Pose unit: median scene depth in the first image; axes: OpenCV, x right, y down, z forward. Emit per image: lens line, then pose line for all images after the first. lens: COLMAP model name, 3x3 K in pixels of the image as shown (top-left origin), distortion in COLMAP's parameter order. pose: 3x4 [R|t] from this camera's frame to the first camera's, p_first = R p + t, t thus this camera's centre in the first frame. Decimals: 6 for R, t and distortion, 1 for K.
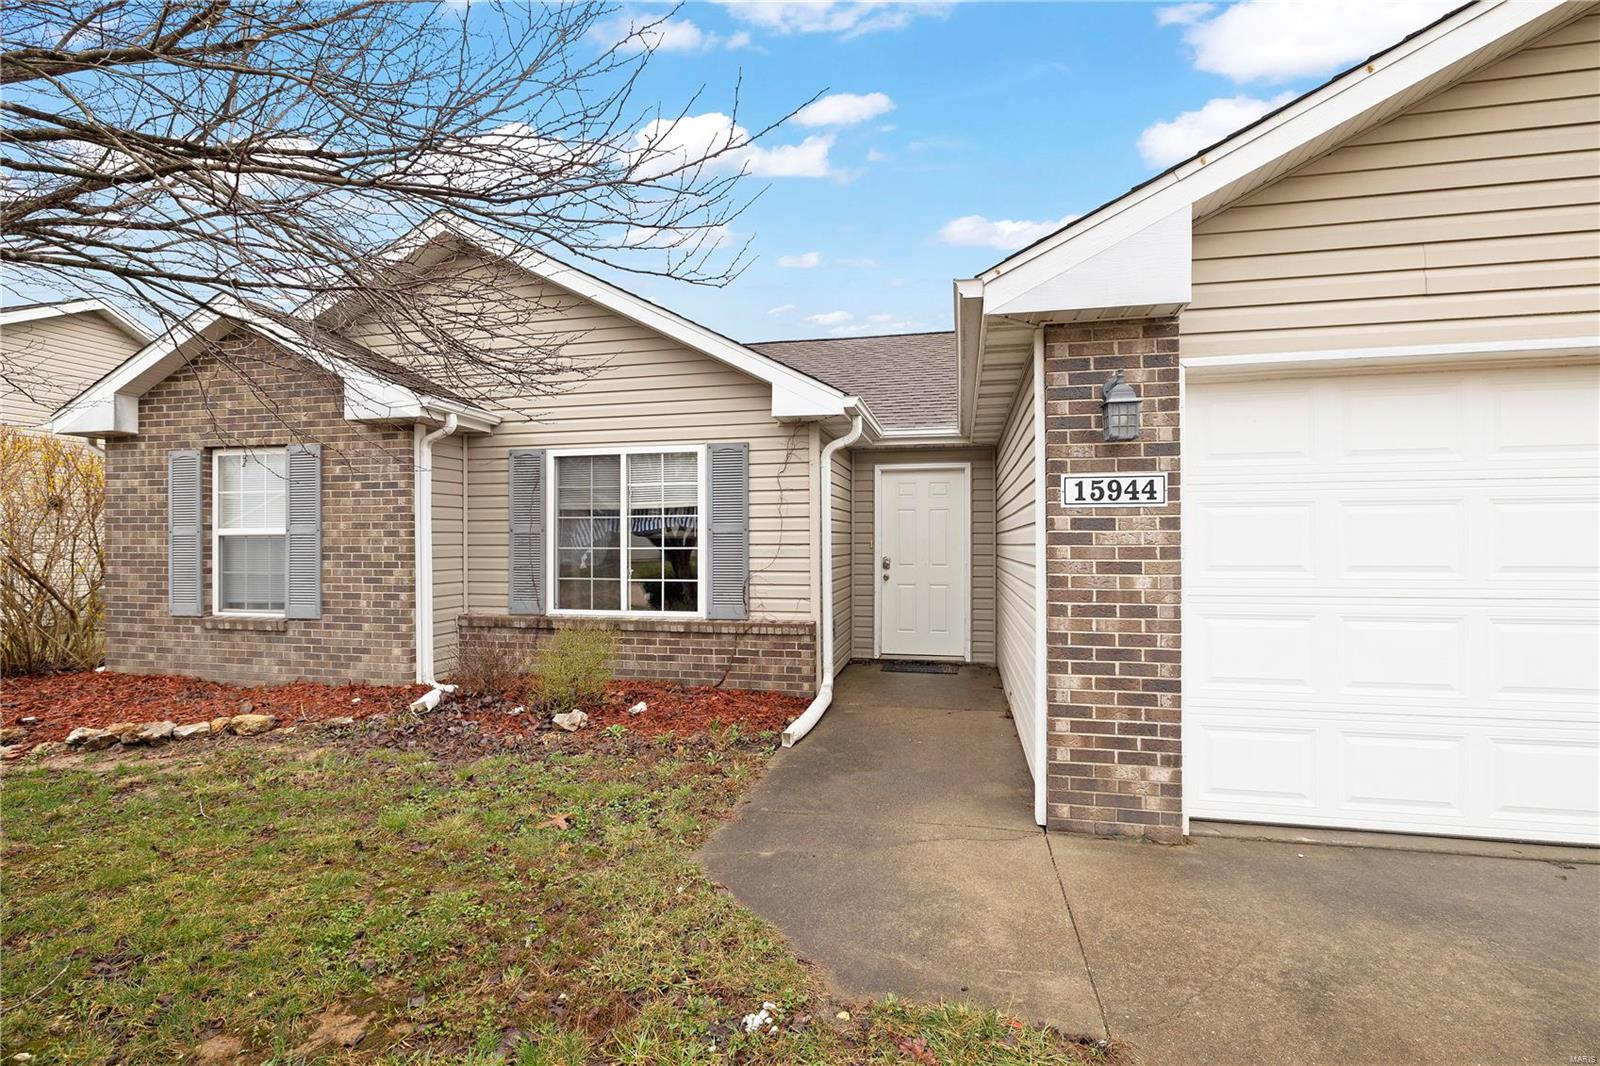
lens RADIAL K [[732.8, 0, 801.4], [0, 732.8, 540.9], [0, 0, 1]] dist [-0.005260, -0.000298]
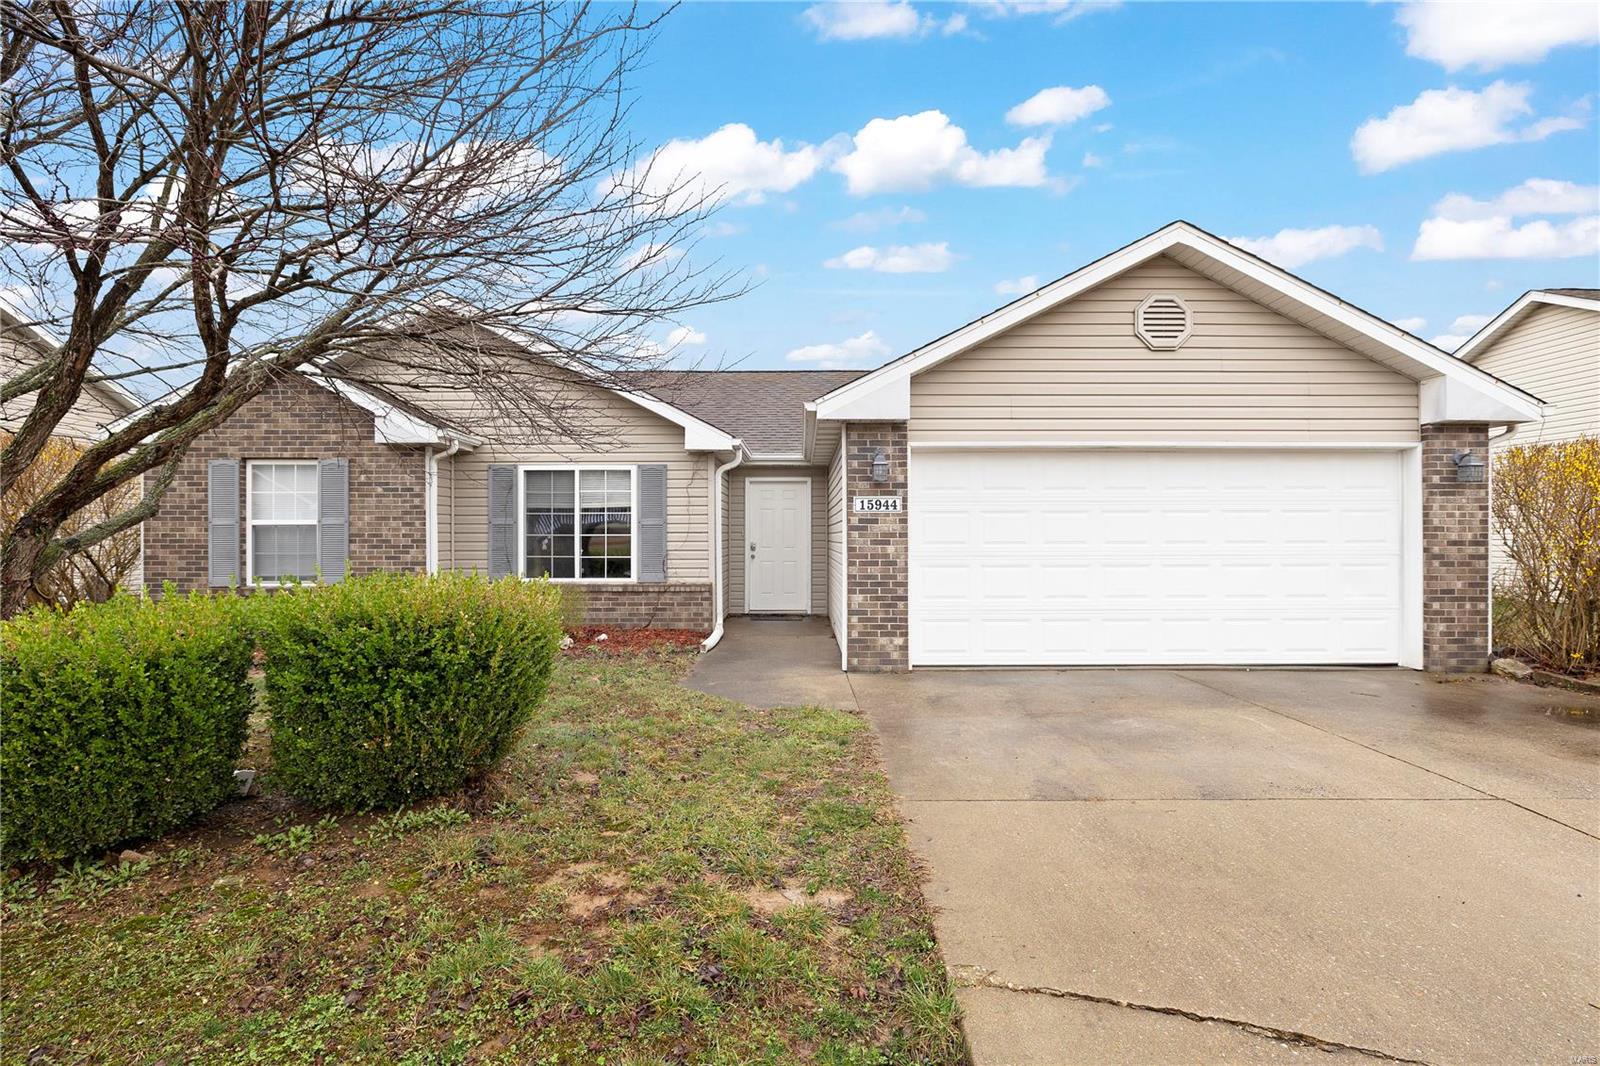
lens RADIAL K [[732.8, 0, 801.4], [0, 732.8, 540.9], [0, 0, 1]] dist [-0.005260, -0.000298]
pose [[0.977329, -0.000293, 0.211726, -0.120251], [-0.001684, 0.999957, 0.009156, 0.007737], [-0.211719, -0.009305, 0.977286, -0.526610]]
